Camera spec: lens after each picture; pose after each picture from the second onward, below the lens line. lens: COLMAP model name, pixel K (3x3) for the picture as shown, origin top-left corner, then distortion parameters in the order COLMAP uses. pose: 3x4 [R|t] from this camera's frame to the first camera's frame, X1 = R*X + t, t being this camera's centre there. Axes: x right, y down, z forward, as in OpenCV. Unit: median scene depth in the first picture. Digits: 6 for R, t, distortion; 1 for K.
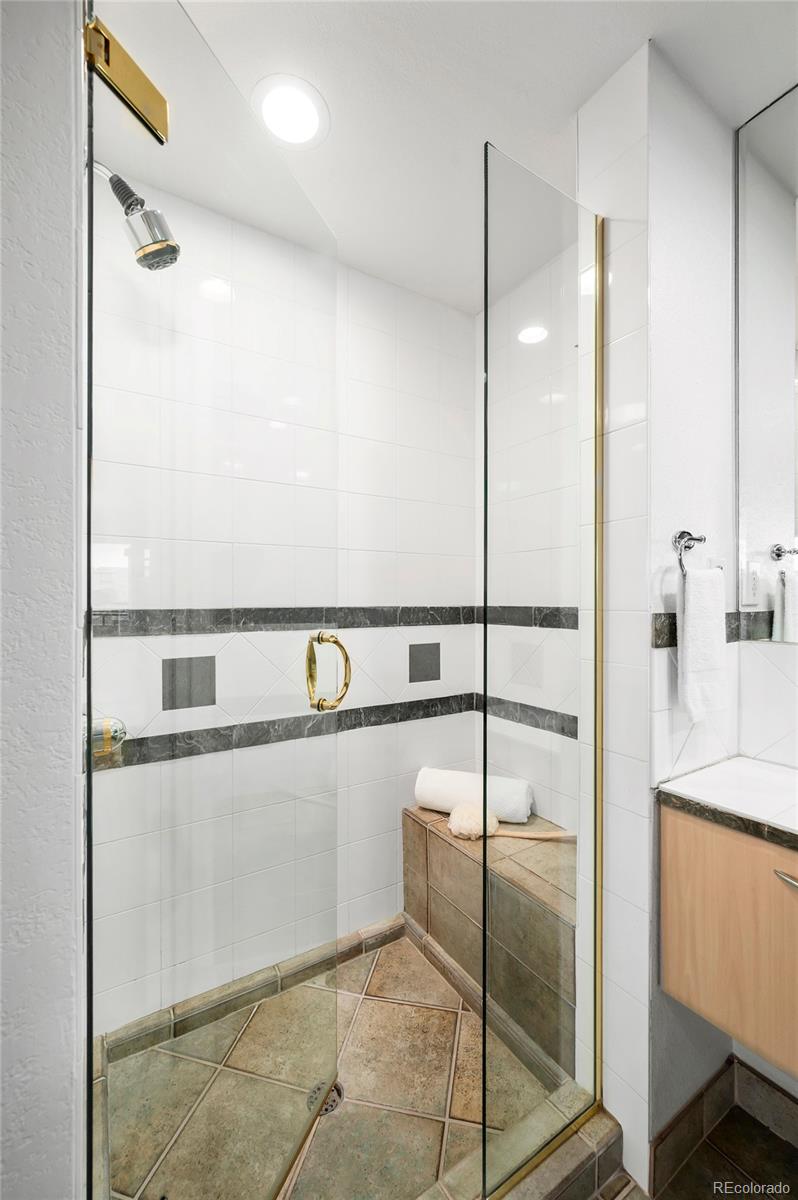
lens RADIAL K [[477.3, 0, 398.1], [0, 477.3, 602.2], [0, 0, 1]] dist [0.000355, 0.000016]
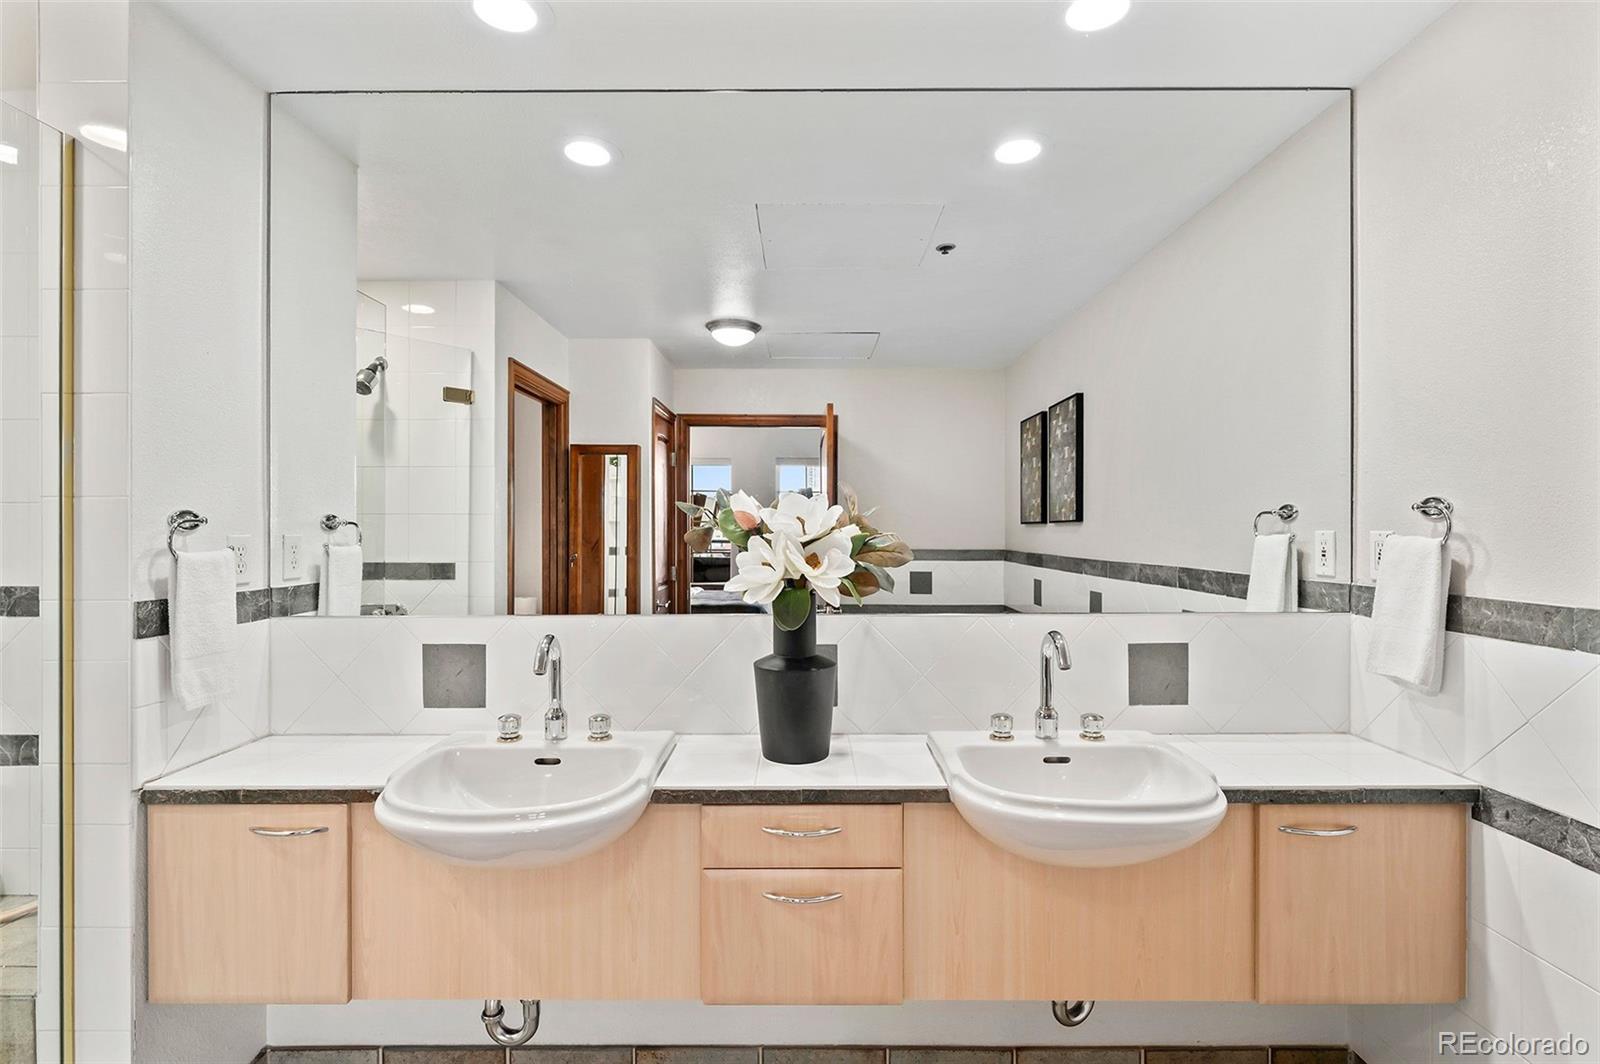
lens RADIAL K [[758.4, 0, 796.9], [0, 758.4, 531.6], [0, 0, 1]] dist [-0.002433, 0.001065]
pose [[0.537297, -0.000863, 0.843393, -0.015895], [0.001097, 0.999999, 0.000324, -0.110021], [-0.843392, 0.000752, 0.537297, -0.860693]]
